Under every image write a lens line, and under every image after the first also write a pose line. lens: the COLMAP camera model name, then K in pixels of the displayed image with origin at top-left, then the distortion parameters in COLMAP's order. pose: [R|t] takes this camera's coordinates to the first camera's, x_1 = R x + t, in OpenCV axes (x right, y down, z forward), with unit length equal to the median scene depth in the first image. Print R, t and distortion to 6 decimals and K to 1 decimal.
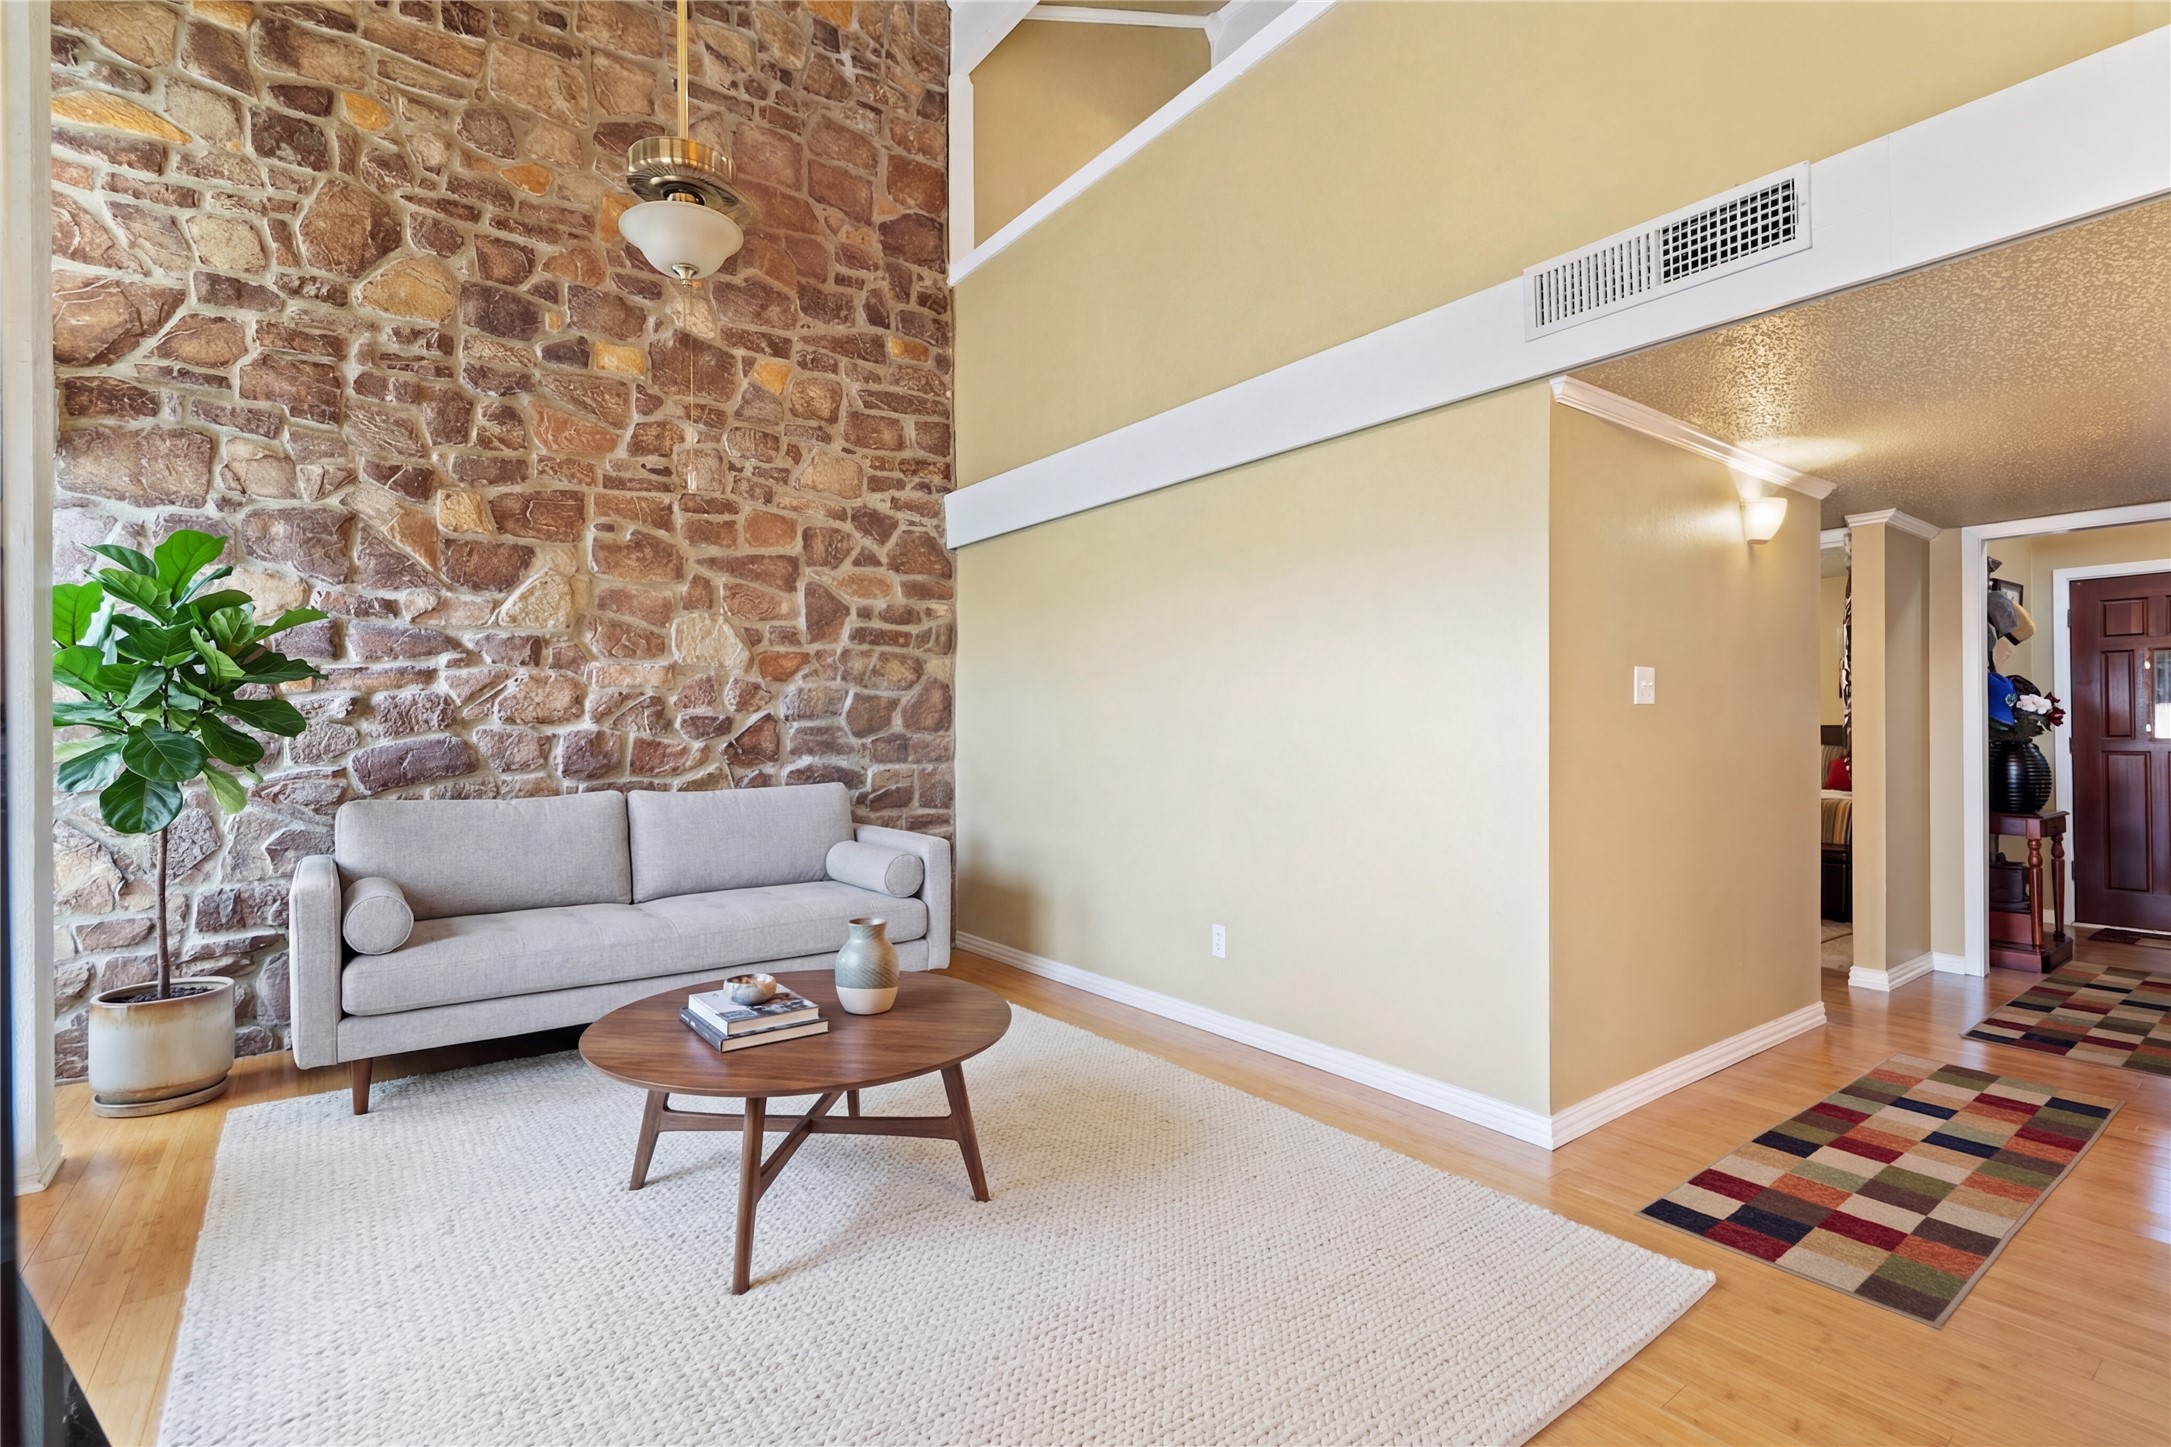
lens RADIAL K [[1014.4, 0, 1086.4], [0, 1014.4, 720.7], [0, 0, 1]] dist [-0.004474, 0.000489]
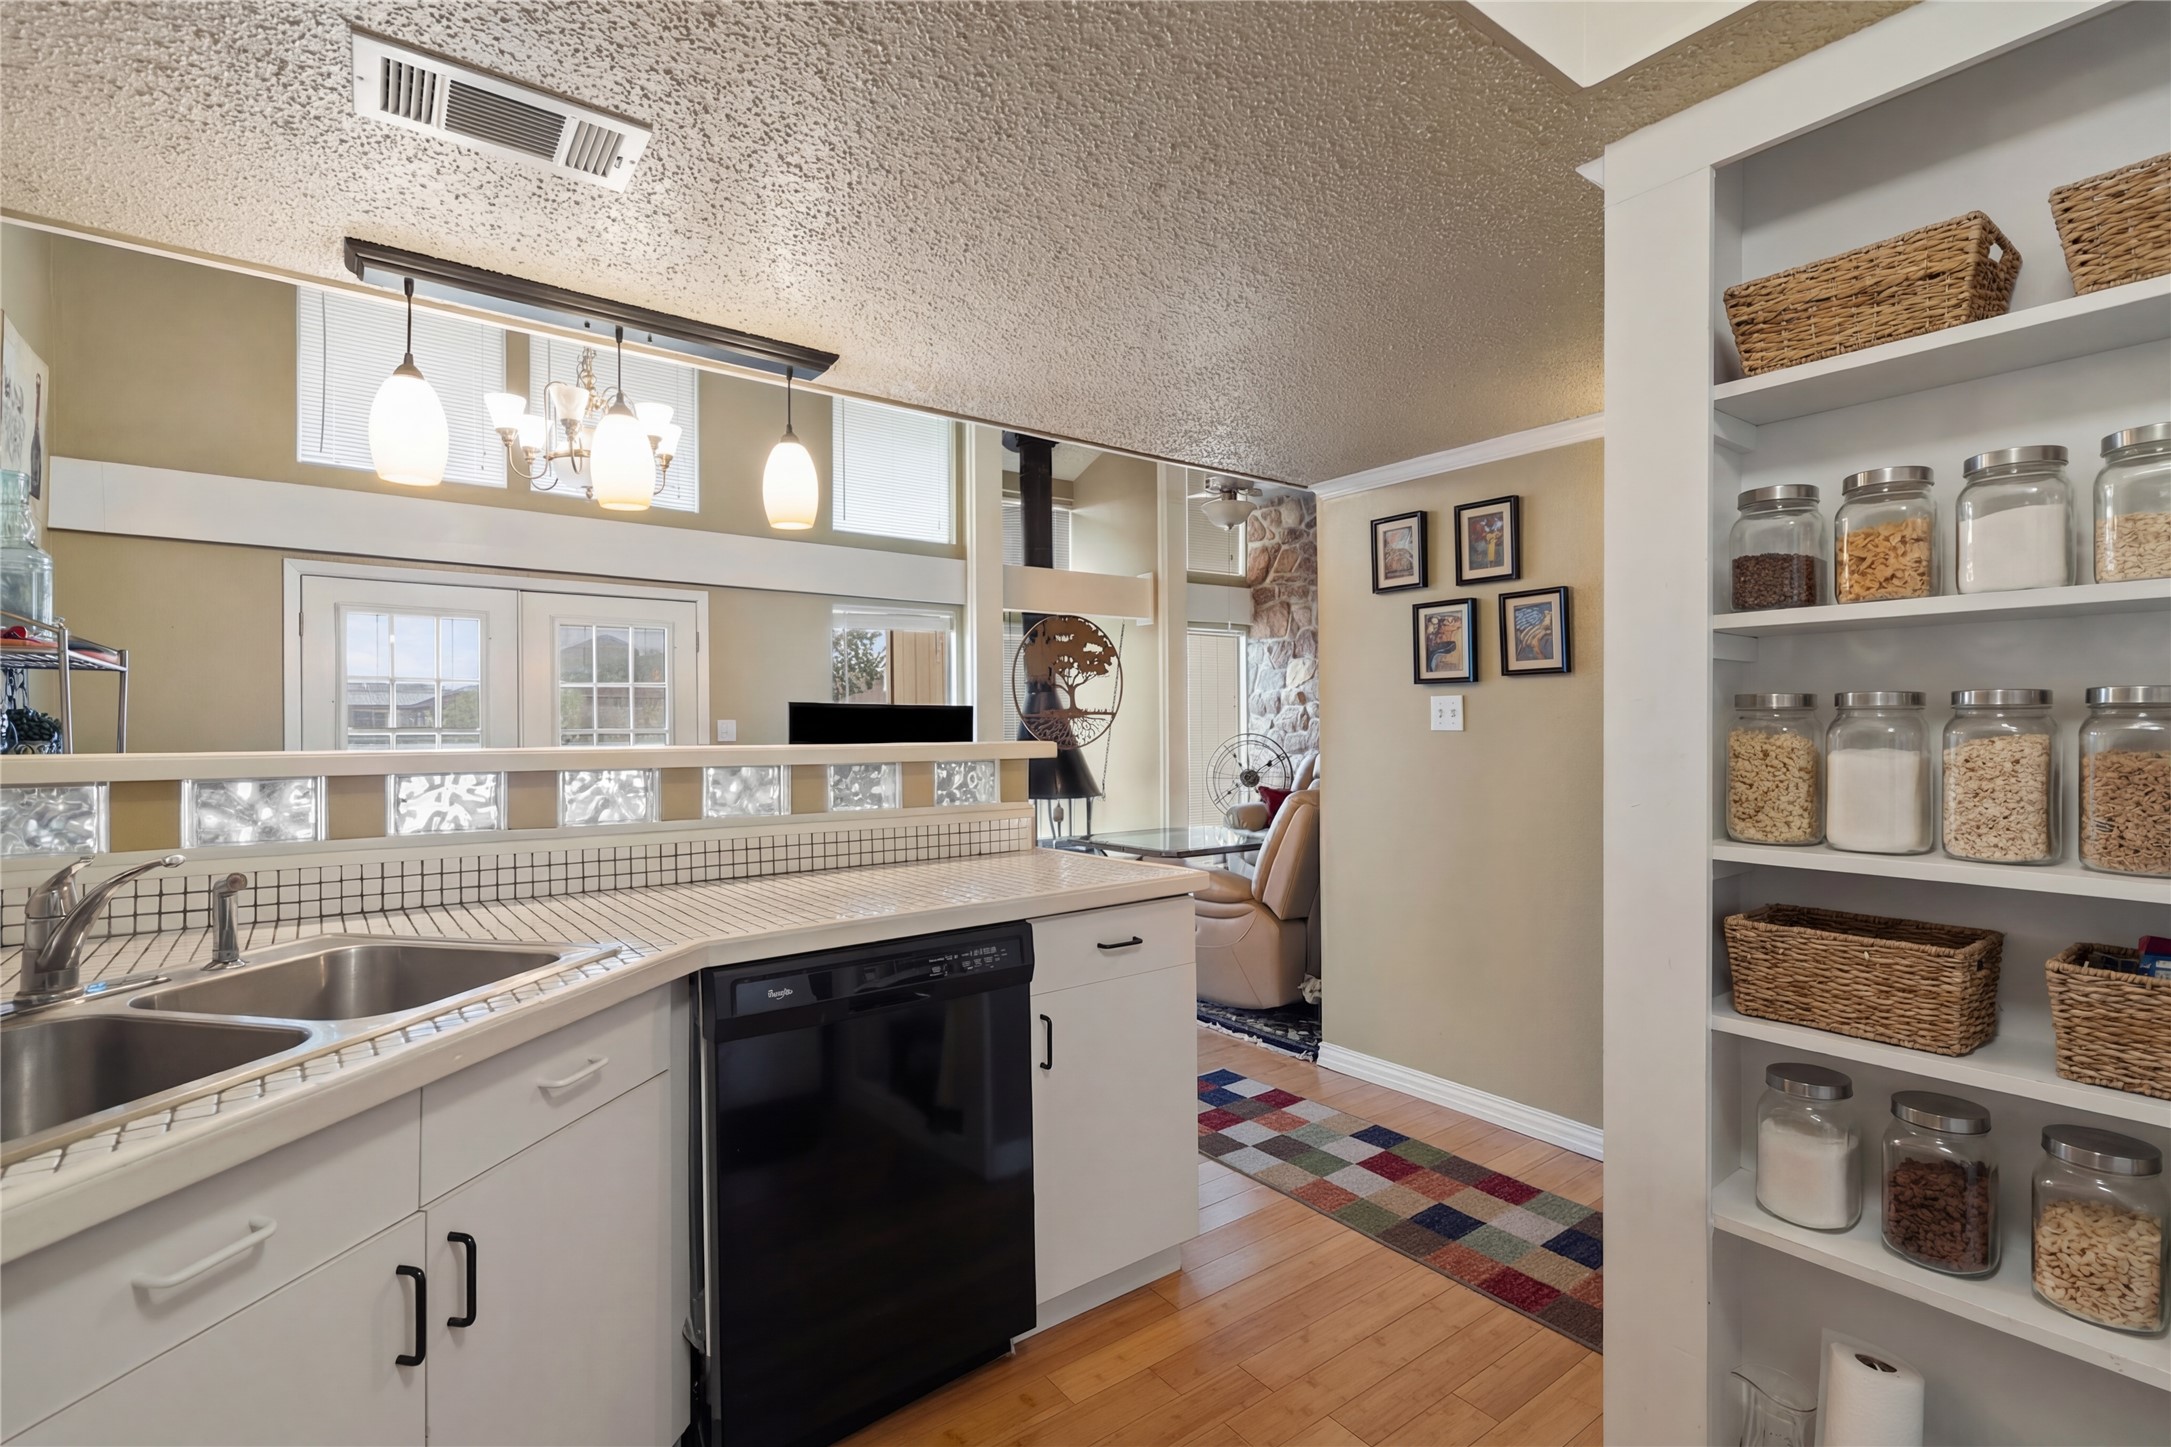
lens RADIAL K [[1014.4, 0, 1085.8], [0, 1014.4, 727.1], [0, 0, 1]] dist [-0.004474, 0.000489]
pose [[0.012557, 0.003915, -0.999913, 1.890570], [0.007461, 0.999964, 0.004009, -0.027163], [0.999893, -0.007511, 0.012527, 0.721709]]
